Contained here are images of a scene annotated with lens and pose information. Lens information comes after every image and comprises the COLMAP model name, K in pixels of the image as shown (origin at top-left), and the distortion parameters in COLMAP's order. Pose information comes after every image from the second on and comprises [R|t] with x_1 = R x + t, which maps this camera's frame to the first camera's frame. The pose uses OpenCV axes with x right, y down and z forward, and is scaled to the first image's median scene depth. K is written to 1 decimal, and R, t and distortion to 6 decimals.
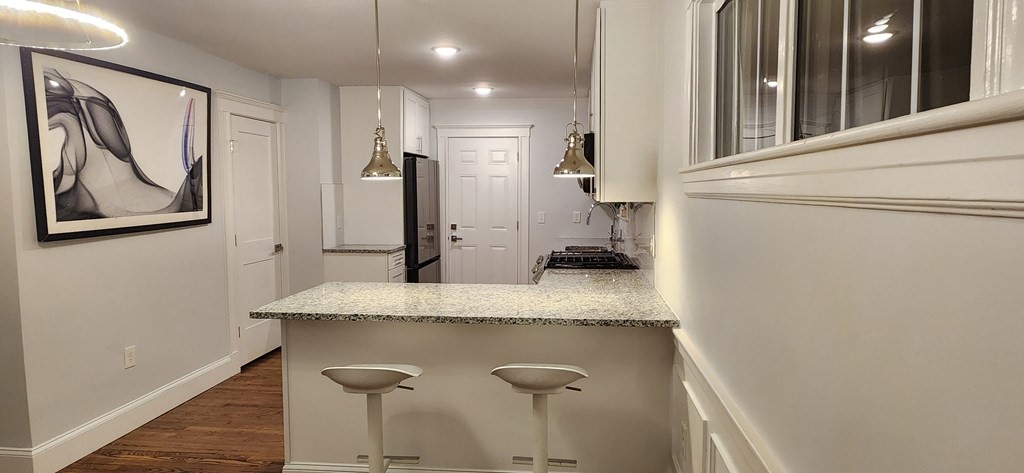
lens RADIAL K [[562.7, 0, 528.9], [0, 562.7, 237.2], [0, 0, 1]] dist [-0.002729, -0.000332]
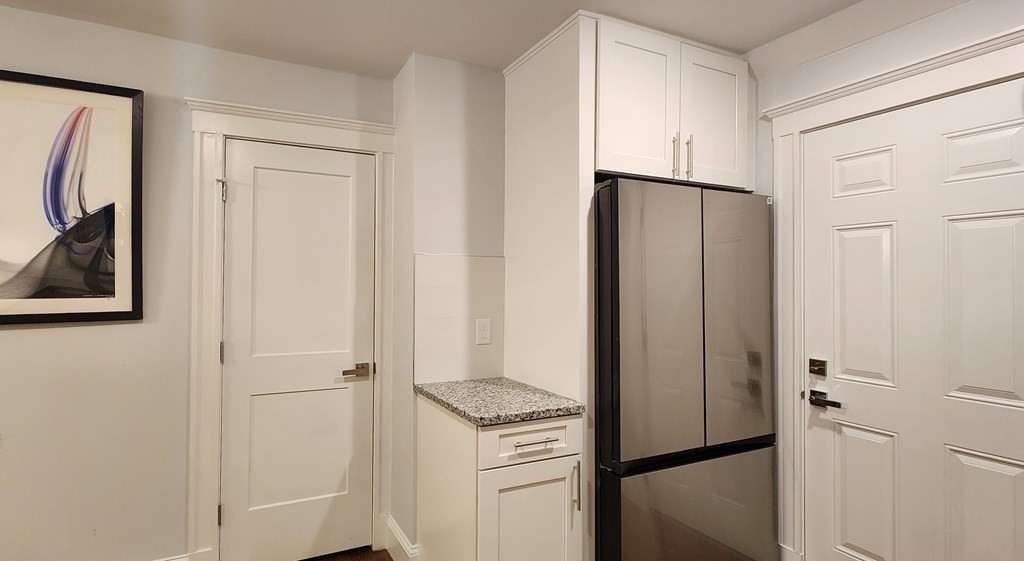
lens RADIAL K [[479.2, 0, 511.8], [0, 479.2, 270.5], [0, 0, 1]] dist [-0.000164, 0.000013]
pose [[0.506000, -0.023369, -0.862217, 0.077237], [-0.078668, 0.994216, -0.073114, -0.088684], [0.858939, 0.104824, 0.501235, 1.383677]]
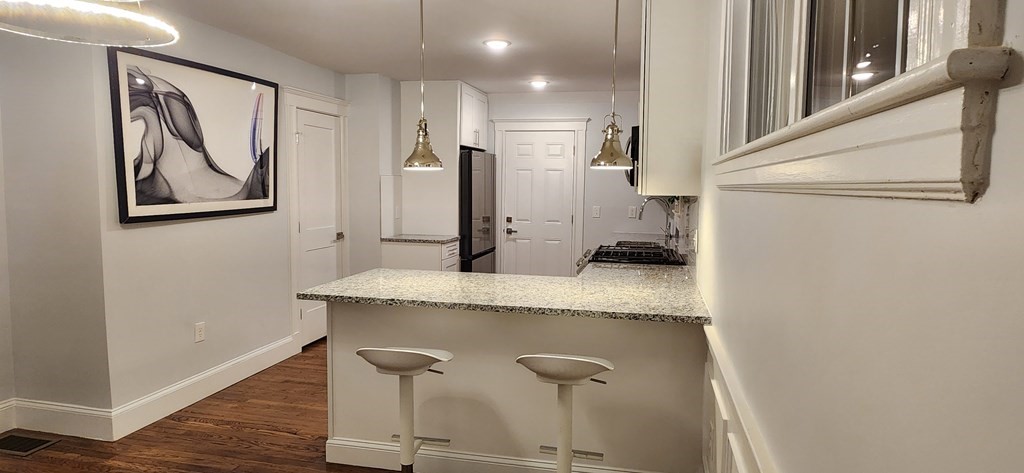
lens RADIAL K [[562.7, 0, 528.9], [0, 562.7, 237.2], [0, 0, 1]] dist [-0.002729, -0.000332]
pose [[0.992585, 0.023489, -0.119263, 0.047939], [-0.022471, 0.999699, 0.009868, 0.005256], [0.119459, -0.007115, 0.992814, -0.000724]]
